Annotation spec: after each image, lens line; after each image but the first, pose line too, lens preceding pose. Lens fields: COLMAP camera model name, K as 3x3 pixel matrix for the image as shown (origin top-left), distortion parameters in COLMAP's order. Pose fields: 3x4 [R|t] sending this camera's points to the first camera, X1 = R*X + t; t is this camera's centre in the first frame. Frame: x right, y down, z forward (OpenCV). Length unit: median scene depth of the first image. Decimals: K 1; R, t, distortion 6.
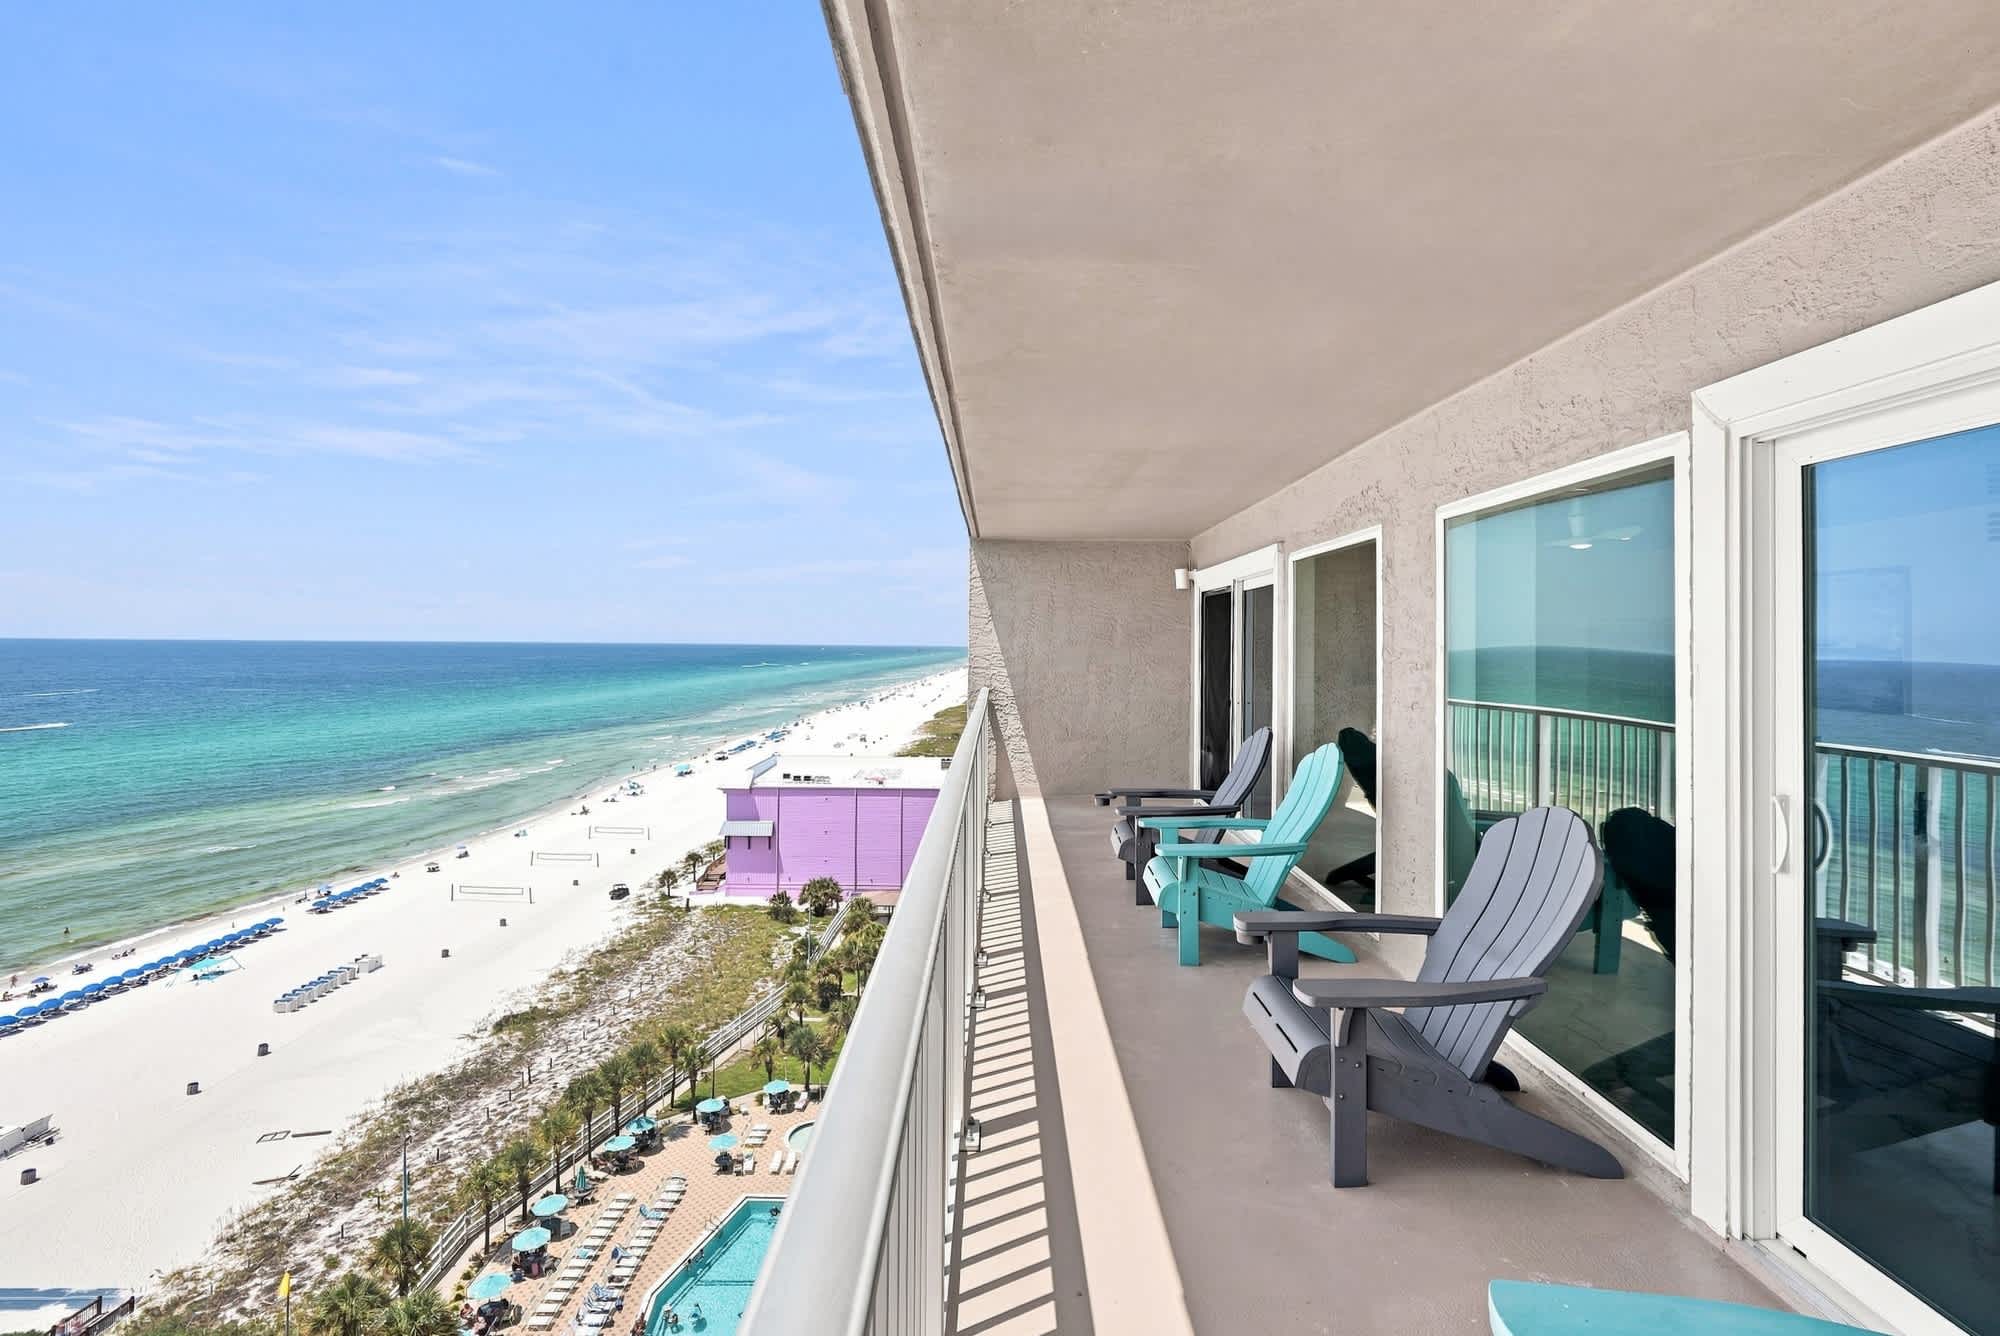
lens RADIAL K [[936.9, 0, 994.6], [0, 936.9, 629.1], [0, 0, 1]] dist [-0.007021, 0.003127]
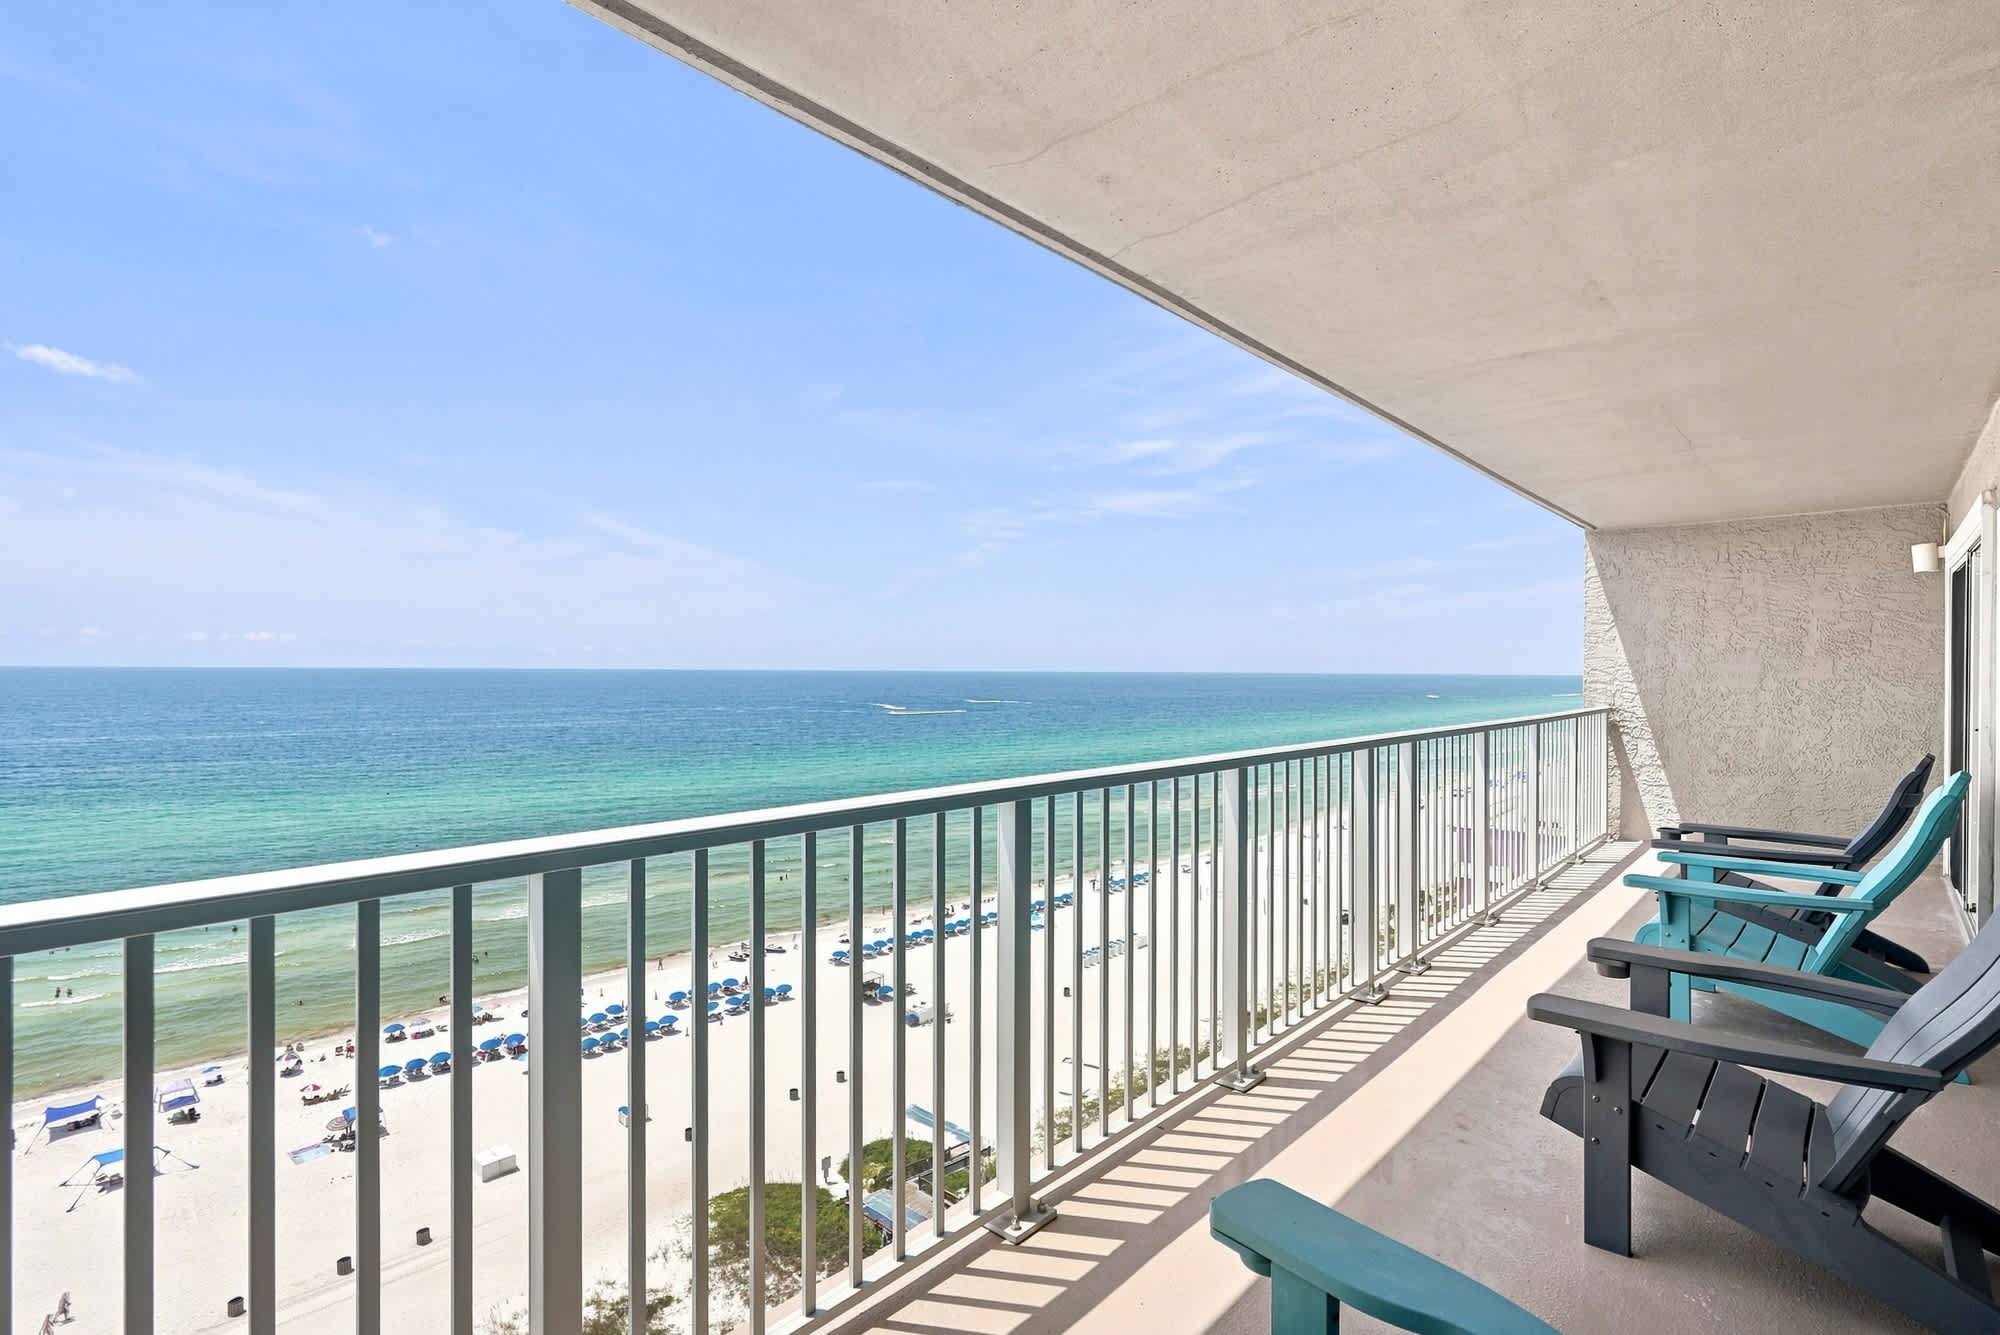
lens RADIAL K [[936.9, 0, 996.4], [0, 936.9, 678.0], [0, 0, 1]] dist [-0.007021, 0.003127]
pose [[0.735726, 0.000358, -0.677279, 0.157124], [0.012678, 0.999817, 0.014300, 0.018031], [0.677161, -0.019107, 0.735587, 0.005223]]
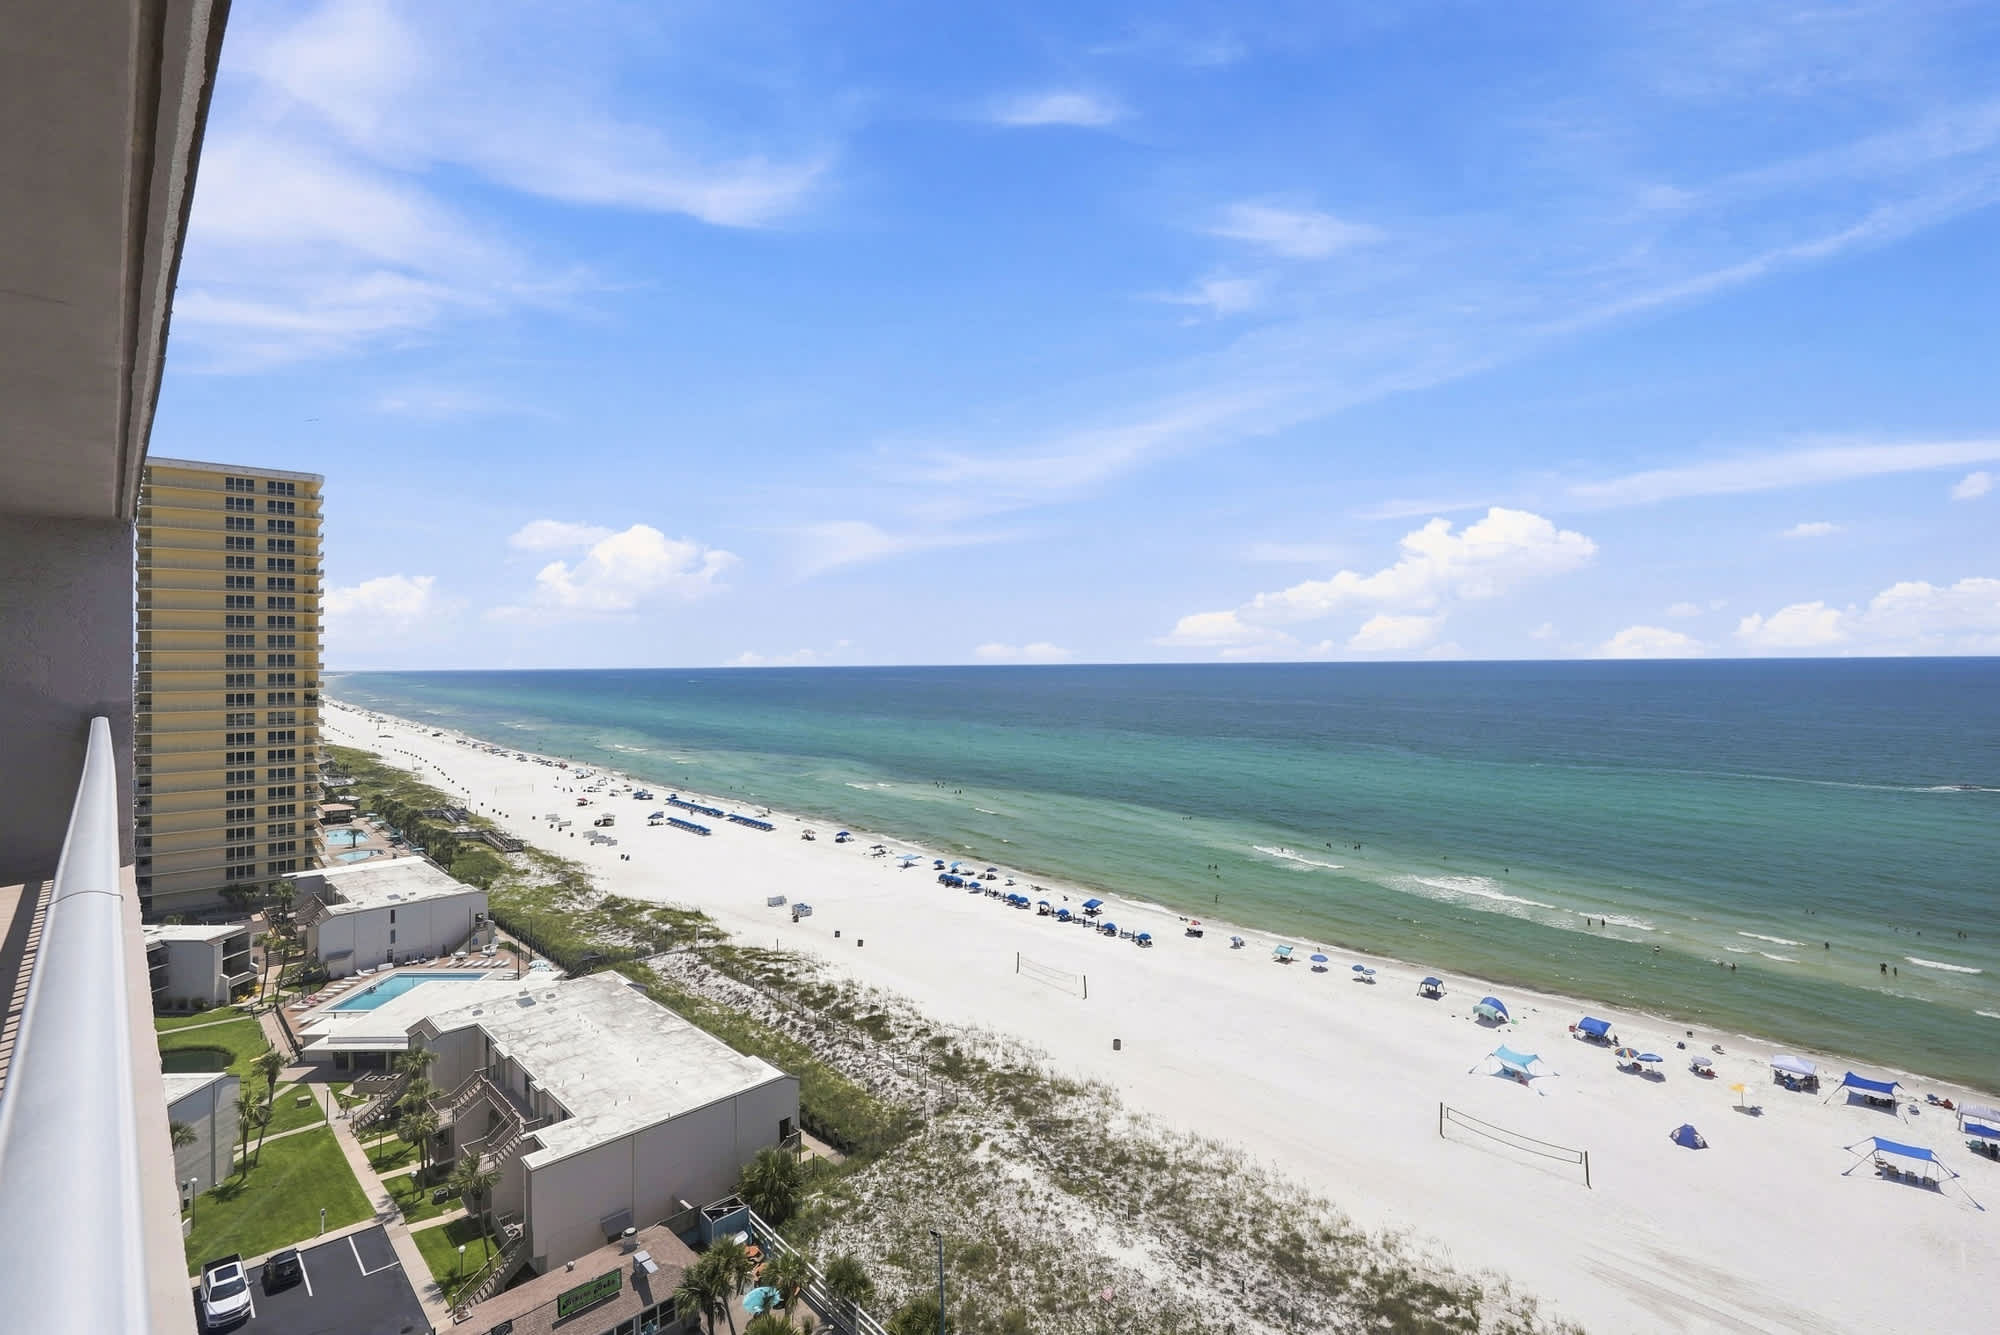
lens RADIAL K [[917.0, 0, 992.0], [0, 917.0, 648.5], [0, 0, 1]] dist [-0.015931, 0.006802]
pose [[-0.717414, -0.010934, -0.696561, 0.050439], [0.015748, 0.999367, -0.031907, 0.032738], [0.696469, -0.033860, -0.716788, 1.291464]]
